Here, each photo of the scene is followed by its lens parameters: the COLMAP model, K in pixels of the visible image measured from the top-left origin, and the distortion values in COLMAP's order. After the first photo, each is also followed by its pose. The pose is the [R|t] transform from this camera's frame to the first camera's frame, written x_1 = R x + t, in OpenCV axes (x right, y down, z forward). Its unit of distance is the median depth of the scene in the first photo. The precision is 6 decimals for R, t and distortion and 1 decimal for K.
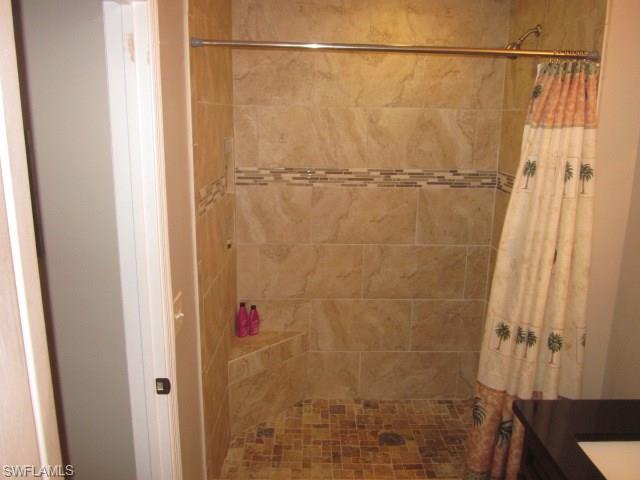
lens RADIAL K [[532.1, 0, 320.0], [0, 532.1, 240.0], [0, 0, 1]] dist [-0.034522, -0.003168]
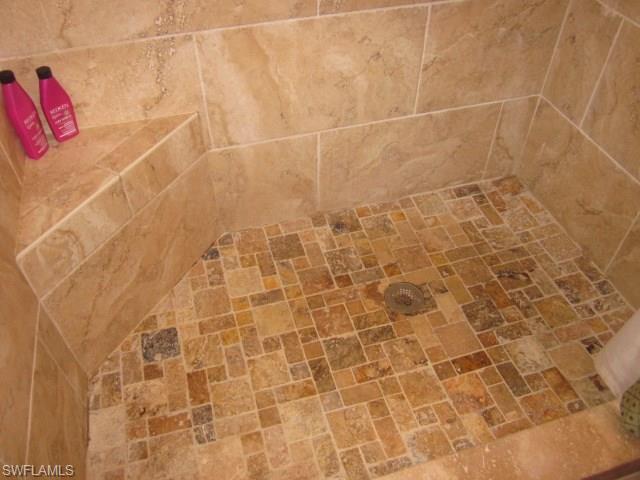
lens RADIAL K [[532.1, 0, 320.0], [0, 532.1, 240.0], [0, 0, 1]] dist [-0.034522, -0.003168]
pose [[0.960841, -0.204870, 0.186584, -0.032020], [0.072049, 0.834888, 0.545685, 0.032324], [-0.267571, -0.510873, 0.816954, 0.579485]]
